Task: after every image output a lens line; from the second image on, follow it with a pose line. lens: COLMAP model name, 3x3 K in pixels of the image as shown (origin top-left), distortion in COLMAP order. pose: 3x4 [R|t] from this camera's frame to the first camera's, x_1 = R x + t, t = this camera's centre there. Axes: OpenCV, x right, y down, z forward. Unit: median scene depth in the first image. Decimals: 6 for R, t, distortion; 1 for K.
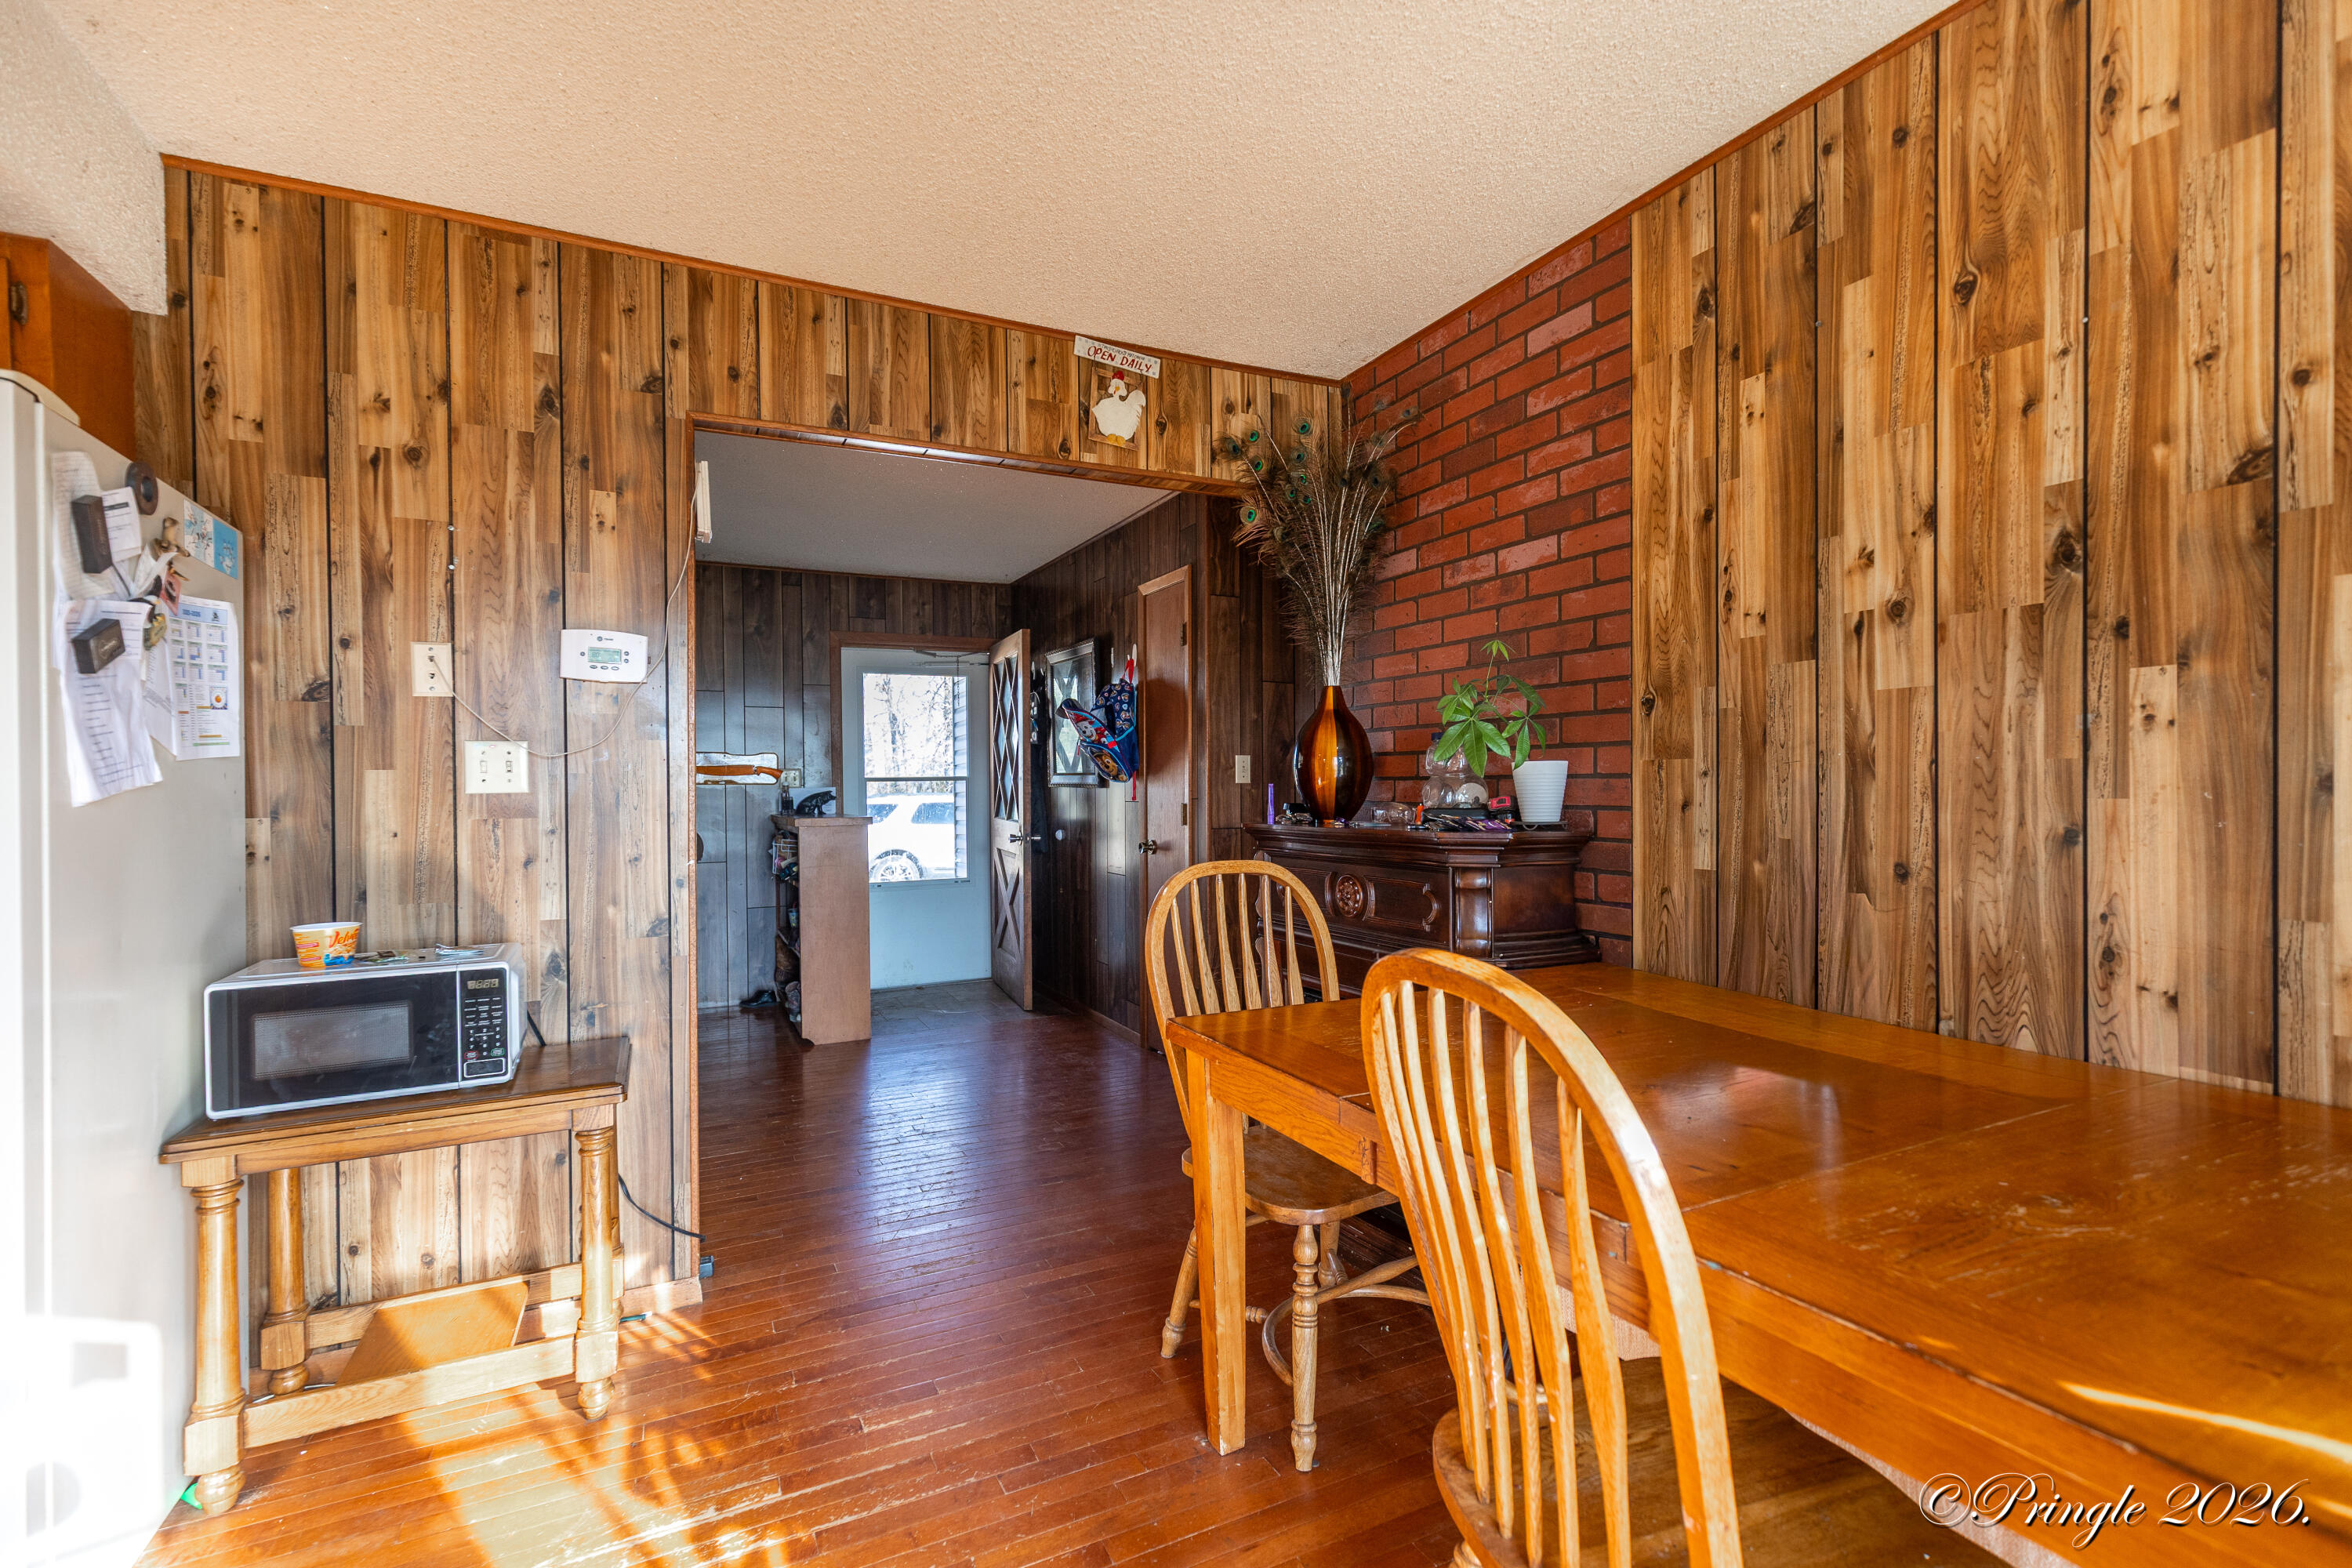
lens RADIAL K [[1073.3, 0, 1177.8], [0, 1073.3, 782.3], [0, 0, 1]] dist [0.014664, 0.000883]
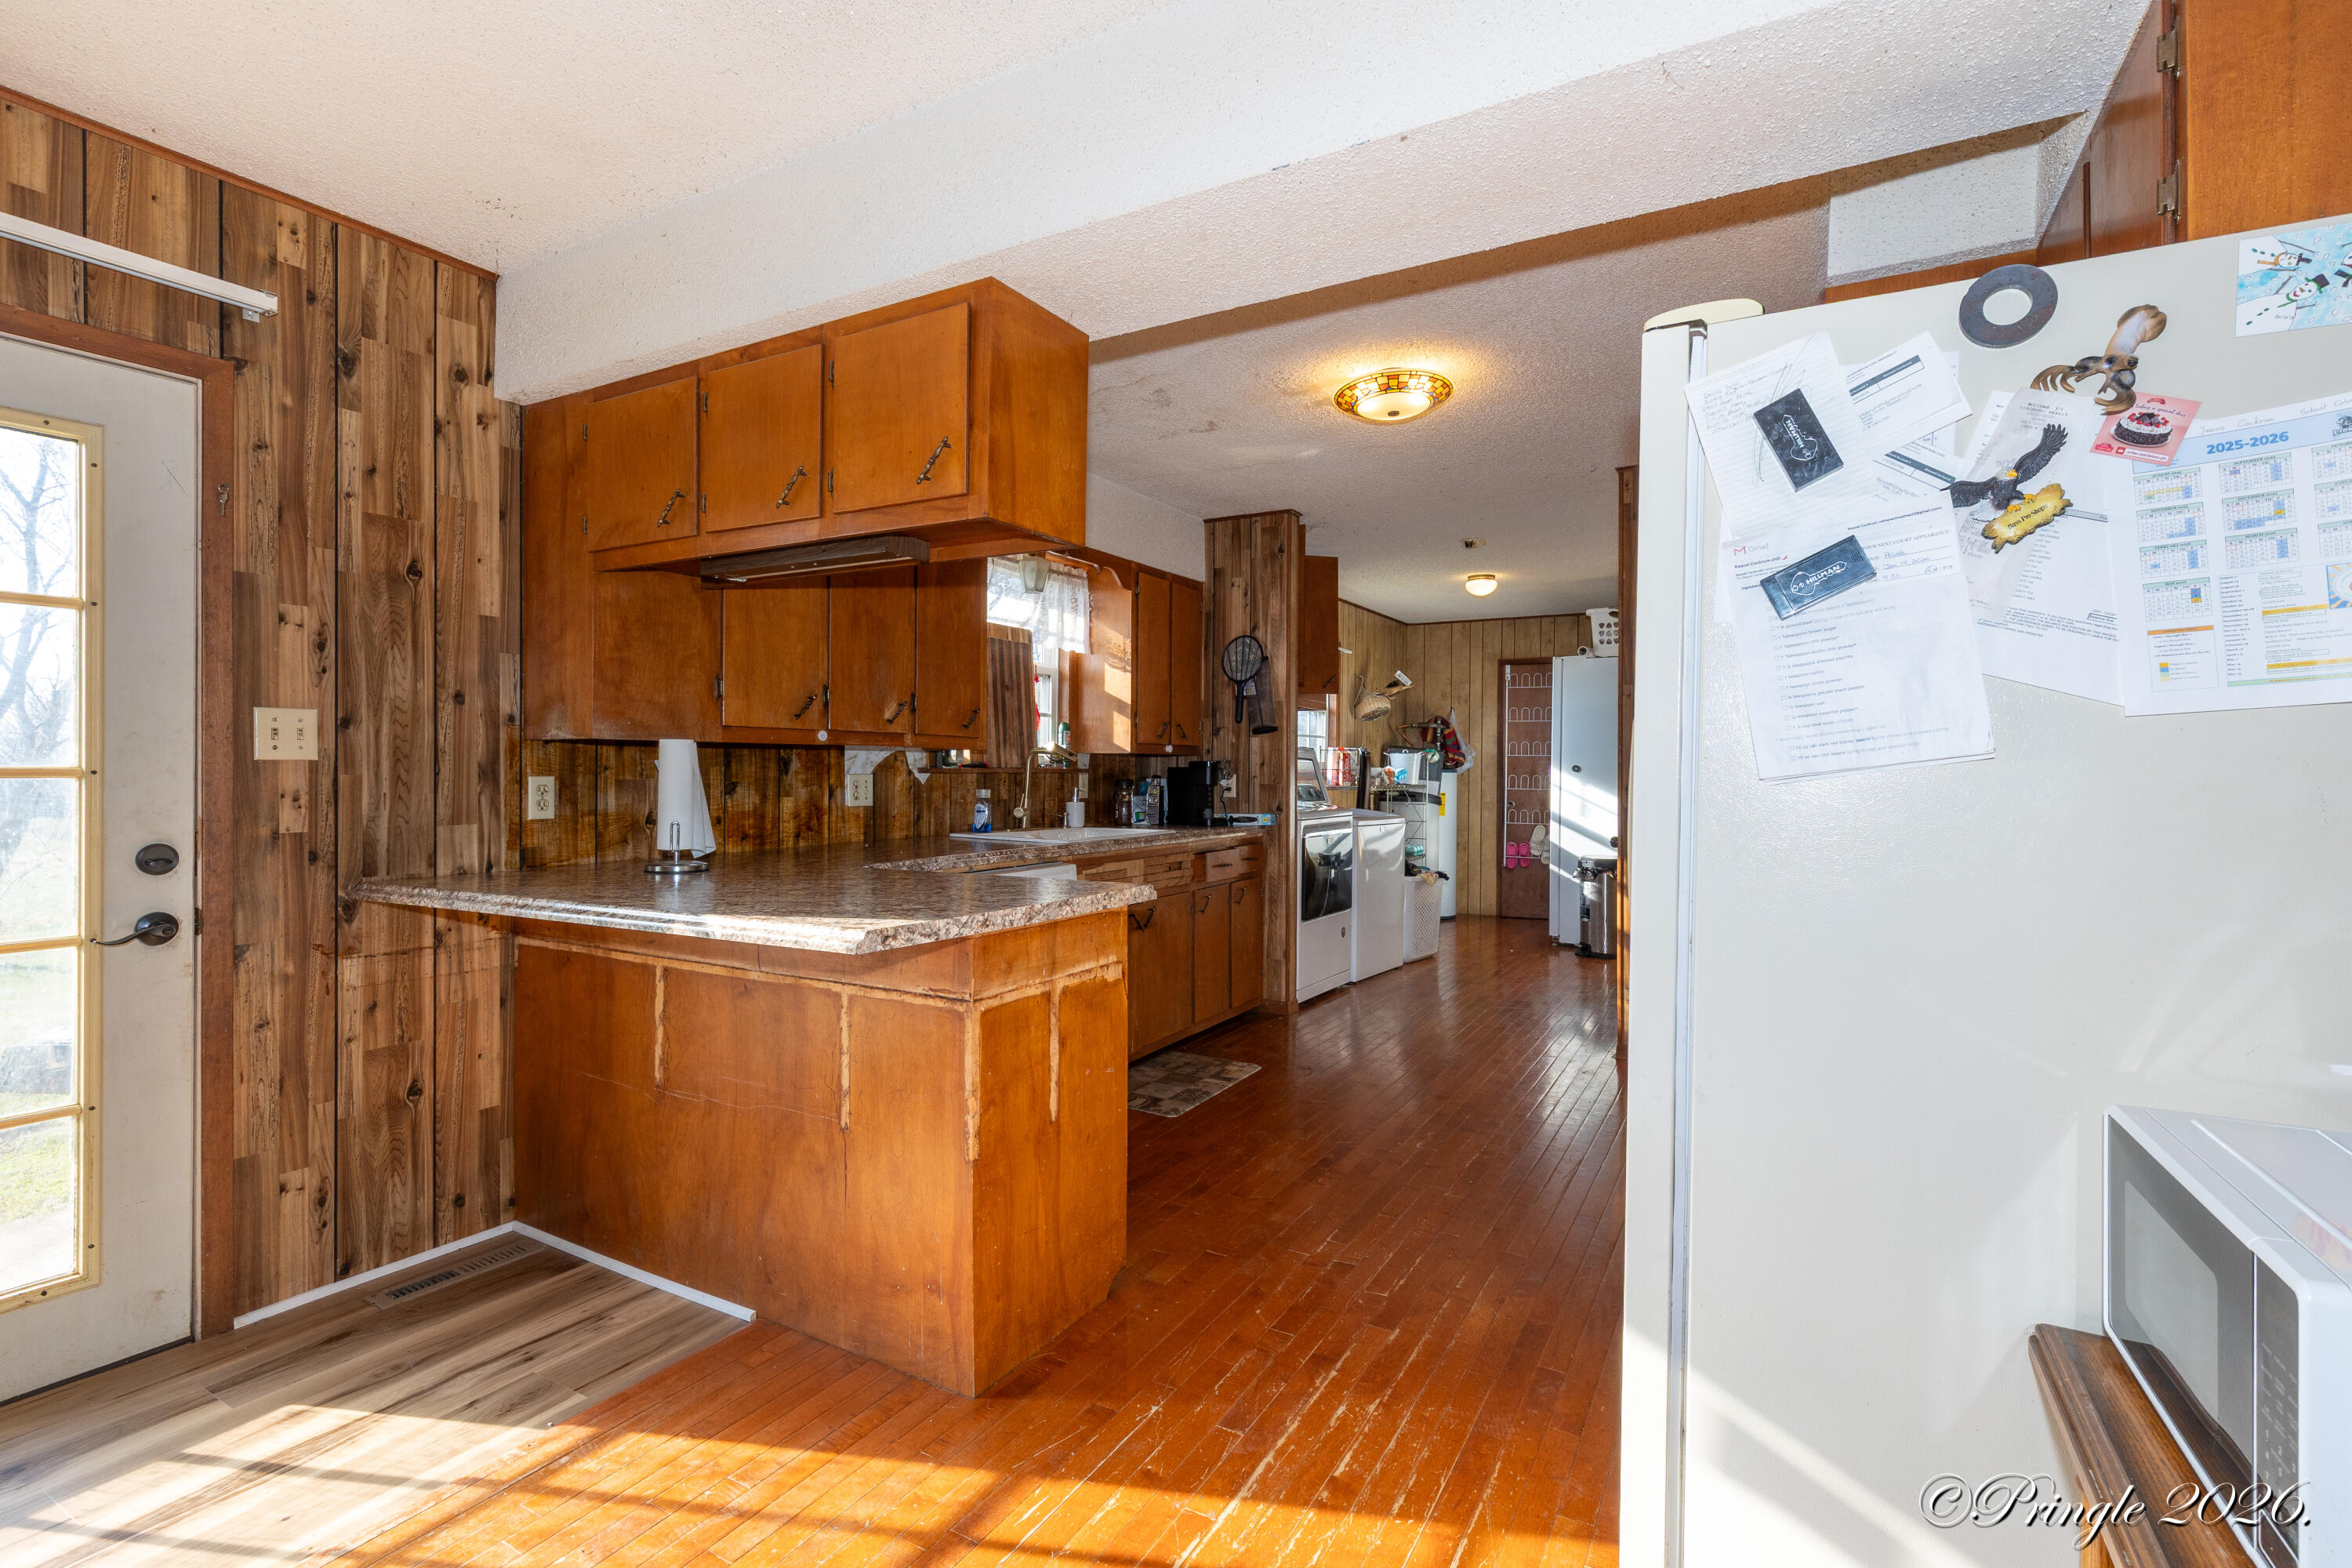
lens RADIAL K [[1073.3, 0, 1176.7], [0, 1073.3, 778.2], [0, 0, 1]] dist [0.014664, 0.000883]
pose [[-0.999153, -0.008144, 0.040333, -0.392506], [0.007781, -0.999928, -0.009164, -0.003856], [0.040404, -0.008842, 0.999144, -0.458249]]
